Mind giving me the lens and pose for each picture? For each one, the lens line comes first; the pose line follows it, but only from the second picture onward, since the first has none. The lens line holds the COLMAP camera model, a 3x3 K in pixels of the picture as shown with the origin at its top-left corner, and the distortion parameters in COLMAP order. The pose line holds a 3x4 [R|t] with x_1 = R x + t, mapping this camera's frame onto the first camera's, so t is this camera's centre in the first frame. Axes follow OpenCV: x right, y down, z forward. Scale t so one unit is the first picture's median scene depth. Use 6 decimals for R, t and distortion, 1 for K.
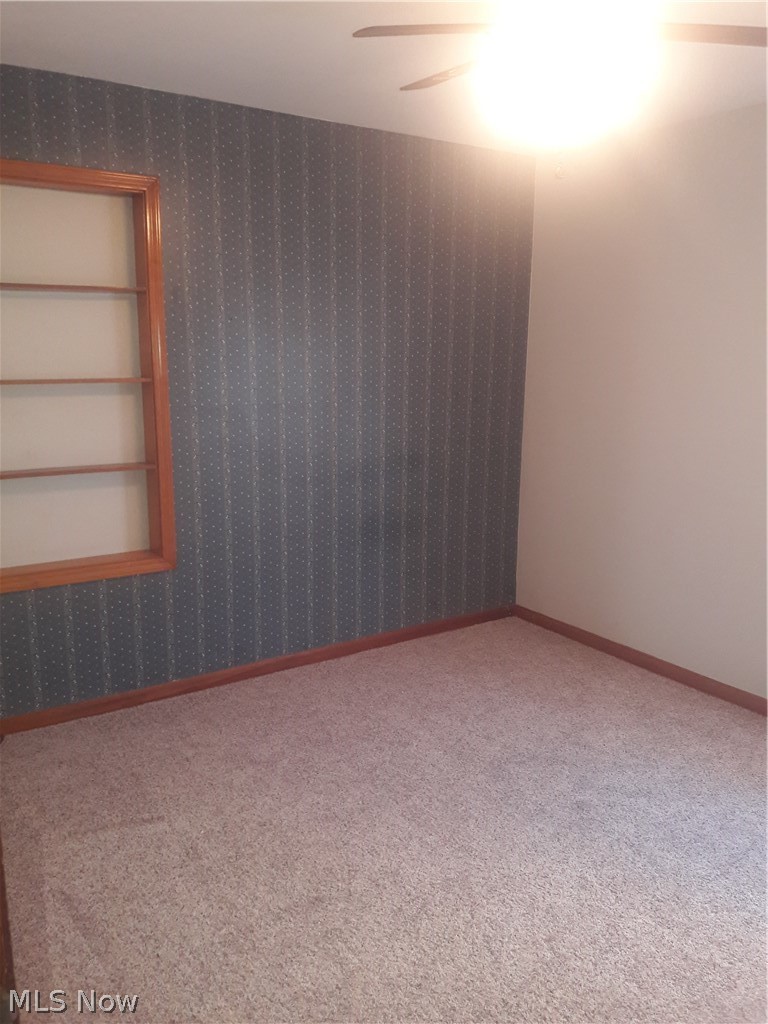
lens RADIAL K [[843.2, 0, 384.0], [0, 843.2, 512.0], [0, 0, 1]] dist [0.122501, -0.215288]
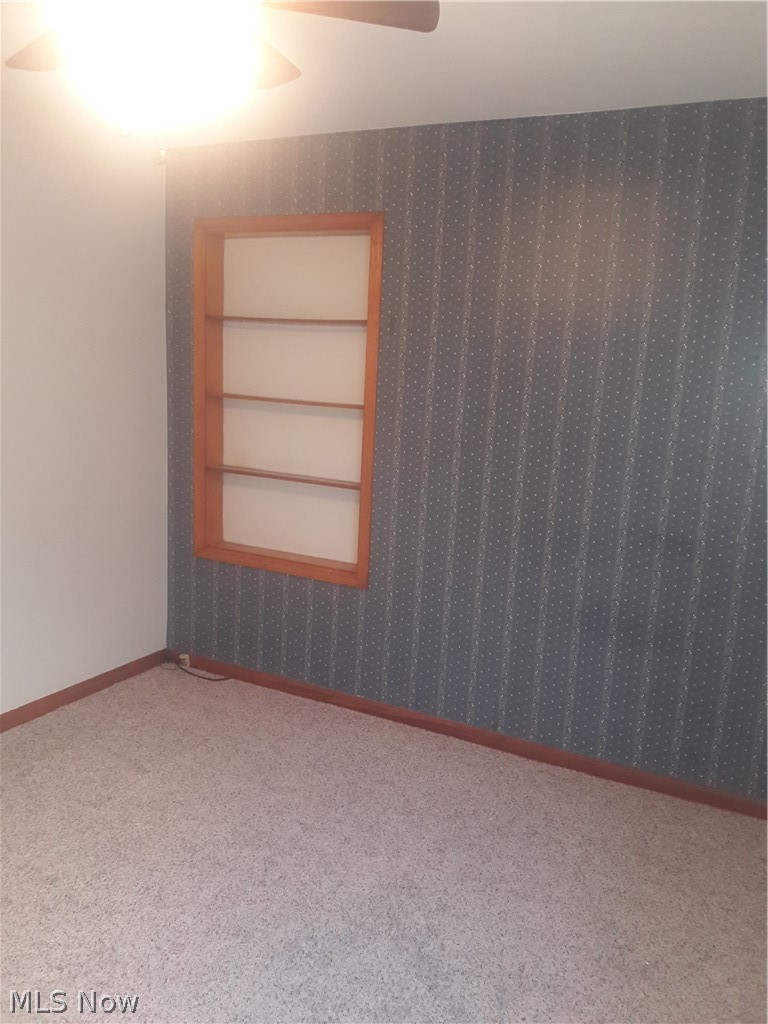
lens RADIAL K [[837.5, 0, 384.0], [0, 837.5, 512.0], [0, 0, 1]] dist [0.155414, -0.144189]
pose [[0.488449, 0.171555, -0.855562, 0.620485], [-0.219397, 0.973130, 0.069873, -0.099924], [0.844561, 0.153578, 0.512963, 0.476527]]
